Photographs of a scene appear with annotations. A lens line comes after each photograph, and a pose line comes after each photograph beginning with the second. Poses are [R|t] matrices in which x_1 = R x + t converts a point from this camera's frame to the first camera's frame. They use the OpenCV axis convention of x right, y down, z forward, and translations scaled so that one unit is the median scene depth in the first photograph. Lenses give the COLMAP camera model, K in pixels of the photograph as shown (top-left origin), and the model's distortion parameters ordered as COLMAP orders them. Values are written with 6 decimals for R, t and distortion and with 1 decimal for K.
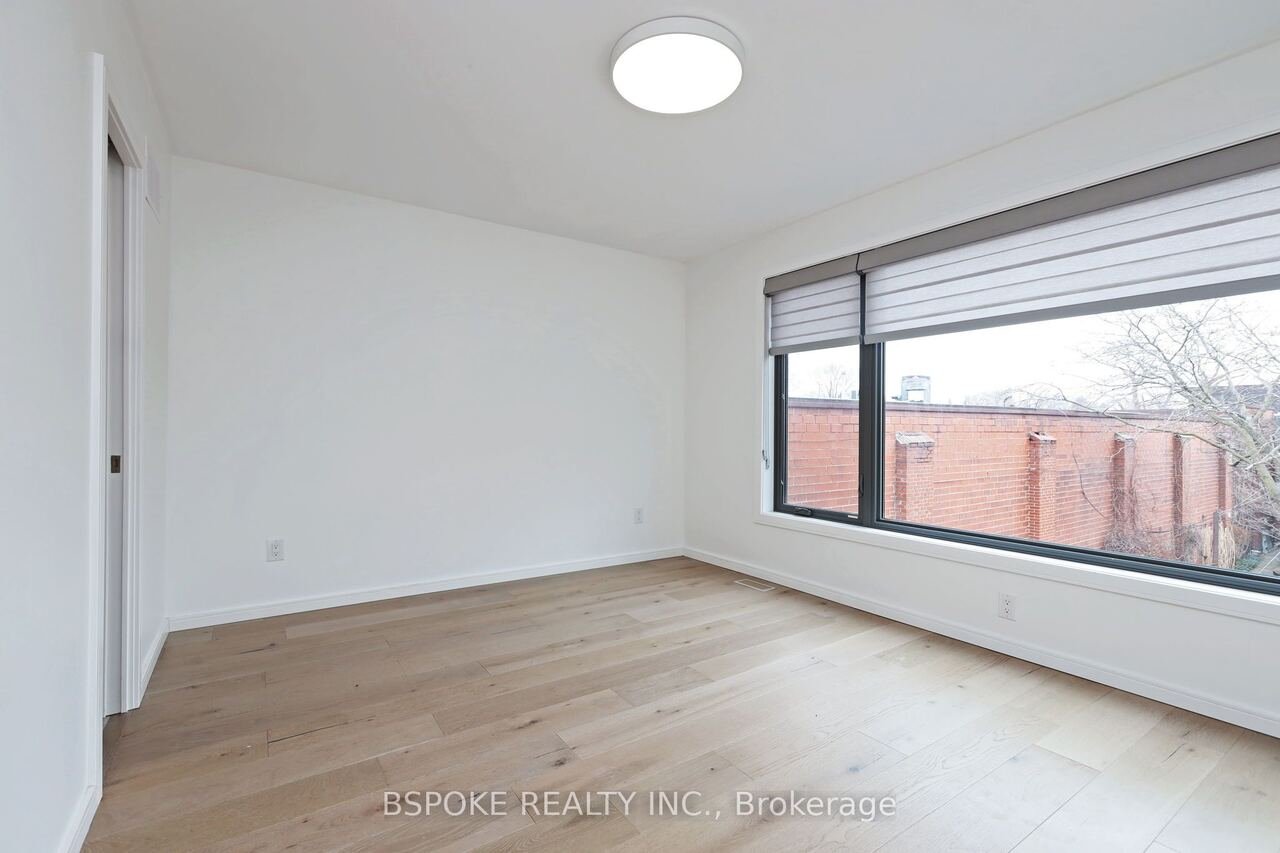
lens RADIAL K [[567.4, 0, 641.9], [0, 567.4, 432.7], [0, 0, 1]] dist [-0.001582, 0.000821]
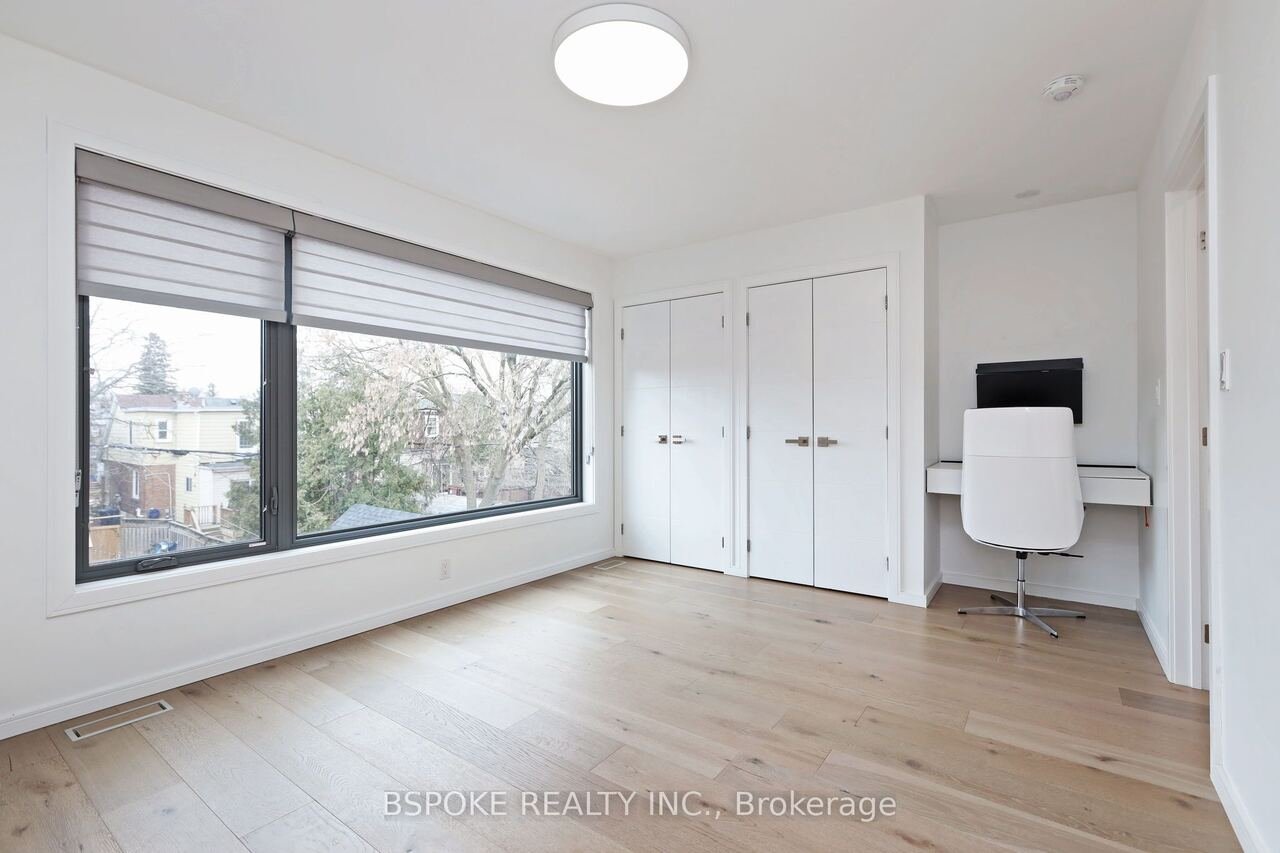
lens RADIAL K [[567.4, 0, 643.4], [0, 567.4, 418.6], [0, 0, 1]] dist [-0.001582, 0.000821]
pose [[-0.341009, 0.007520, 0.940030, -0.575612], [0.008745, 0.999950, -0.004827, -0.012674], [-0.940019, 0.006574, -0.341058, 0.855780]]
